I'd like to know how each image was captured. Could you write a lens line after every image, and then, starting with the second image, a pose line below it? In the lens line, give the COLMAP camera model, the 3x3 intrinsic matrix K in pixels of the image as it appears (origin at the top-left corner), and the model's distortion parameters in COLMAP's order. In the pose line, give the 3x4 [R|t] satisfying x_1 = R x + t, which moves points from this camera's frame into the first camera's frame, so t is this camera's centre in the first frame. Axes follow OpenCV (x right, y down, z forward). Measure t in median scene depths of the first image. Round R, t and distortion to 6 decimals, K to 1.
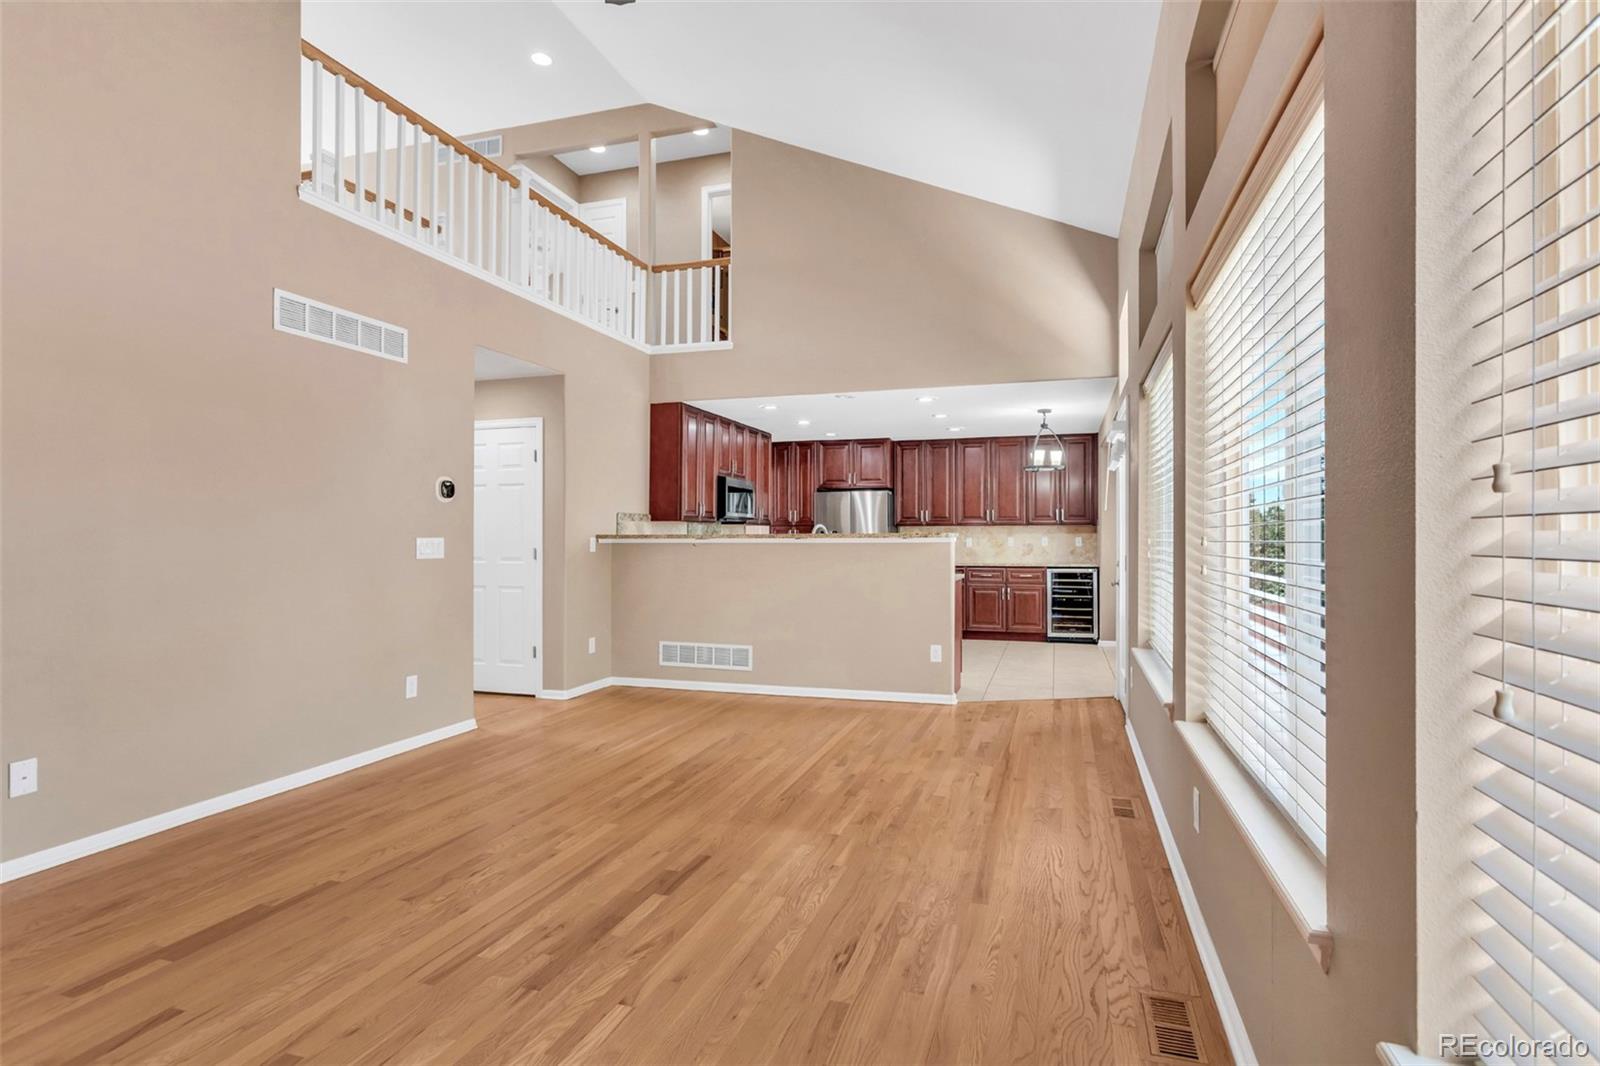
lens RADIAL K [[824.4, 0, 816.2], [0, 824.4, 535.0], [0, 0, 1]] dist [-0.007373, 0.003869]
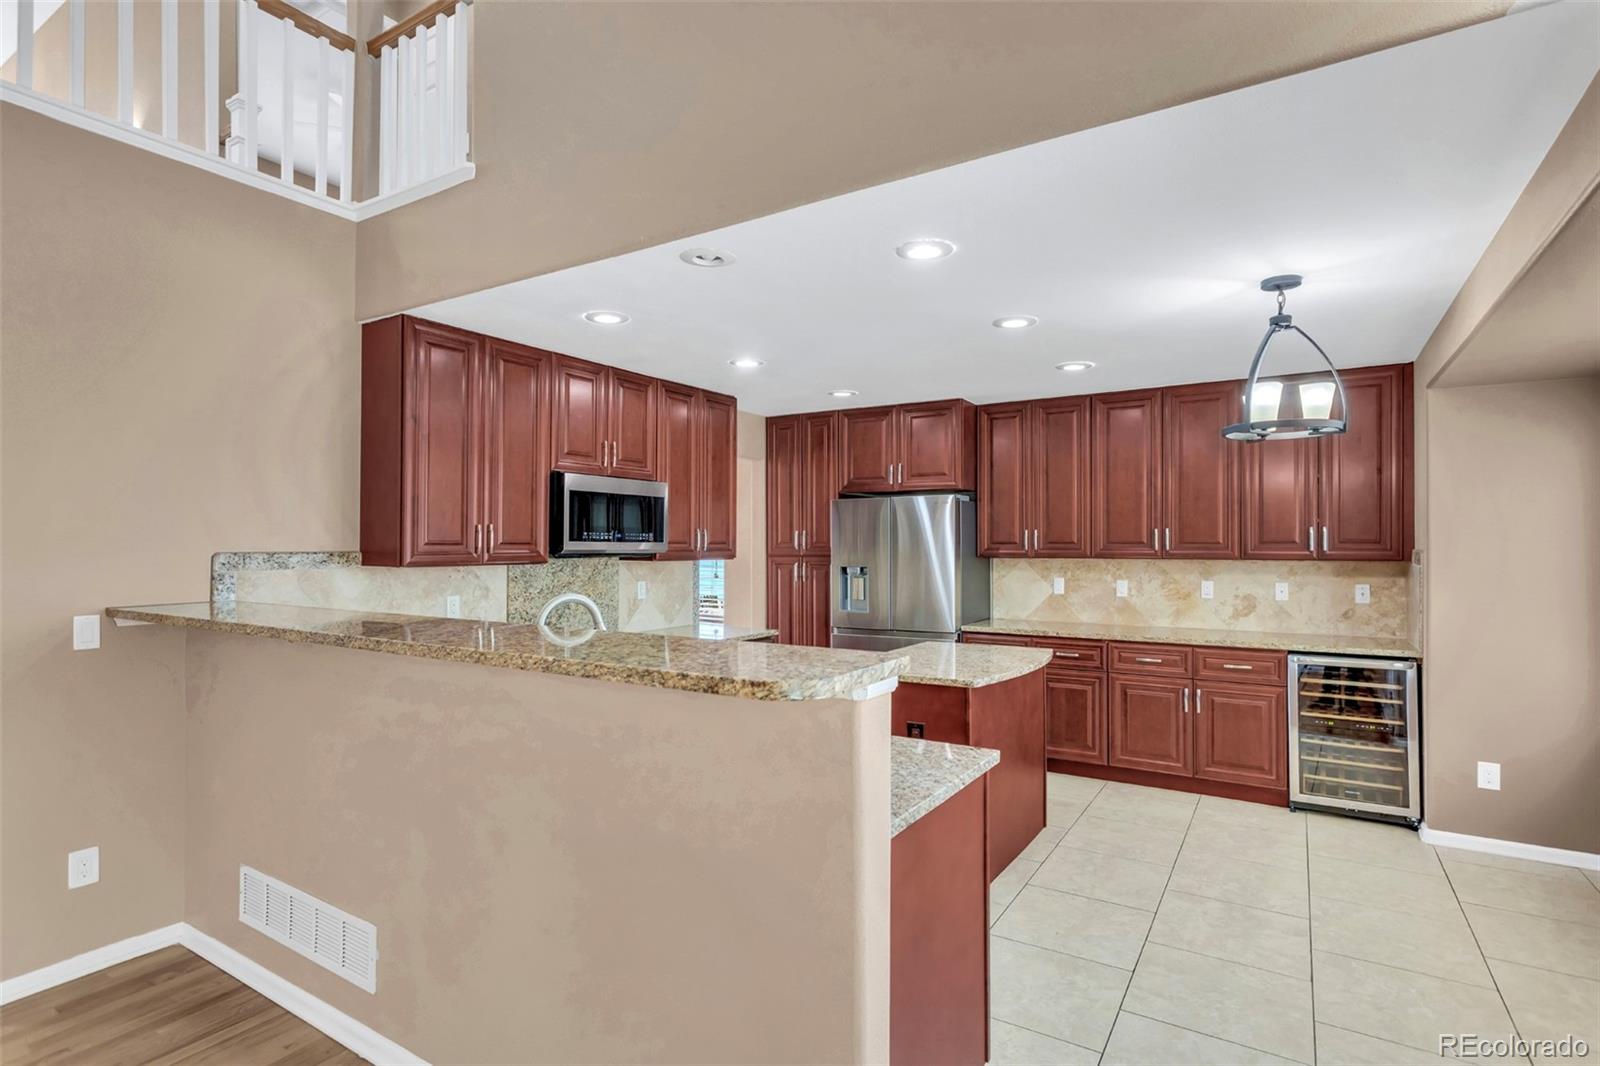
lens RADIAL K [[816.1, 0, 773.3], [0, 816.1, 540.5], [0, 0, 1]] dist [0.003576, -0.000943]
pose [[0.959427, -0.001487, -0.281952, 0.157236], [0.000994, 0.999998, -0.001892, -0.028643], [0.281954, 0.001535, 0.959427, 0.568328]]
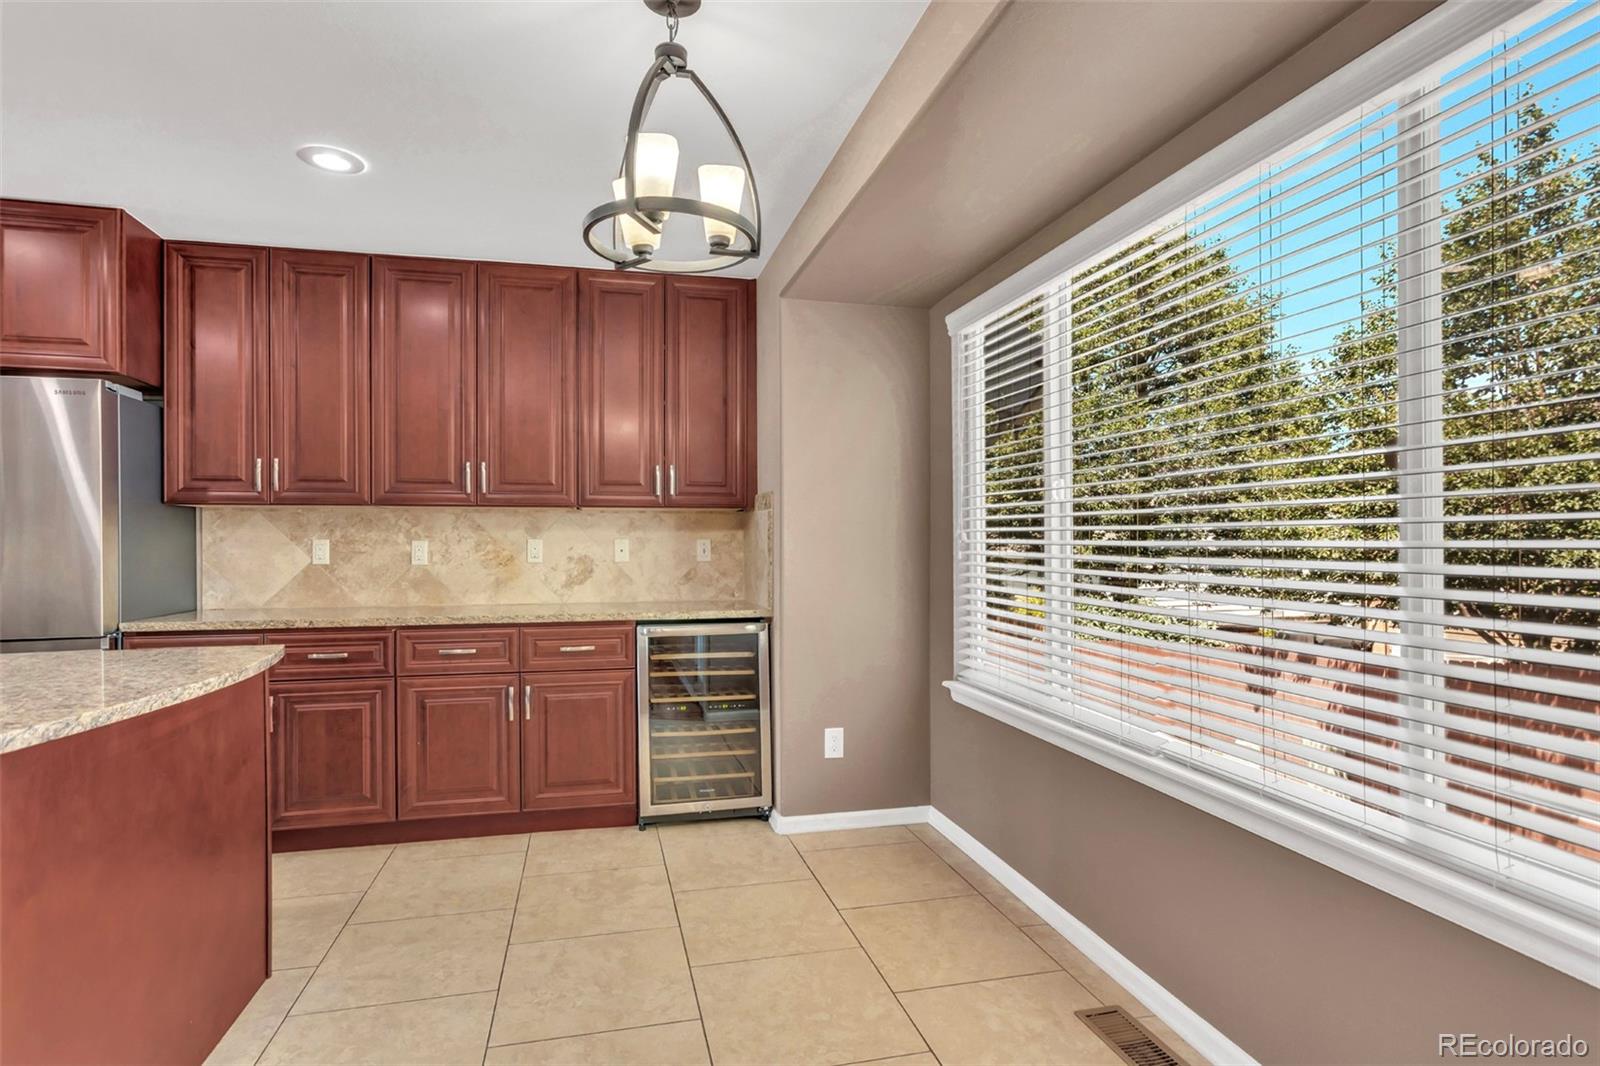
lens RADIAL K [[824.4, 0, 801.1], [0, 824.4, 555.6], [0, 0, 1]] dist [-0.007373, 0.003869]
pose [[0.859063, -0.005975, 0.511835, 0.191515], [-0.001018, 0.999910, 0.013381, 0.006562], [-0.511869, -0.012016, 0.858979, 0.794731]]
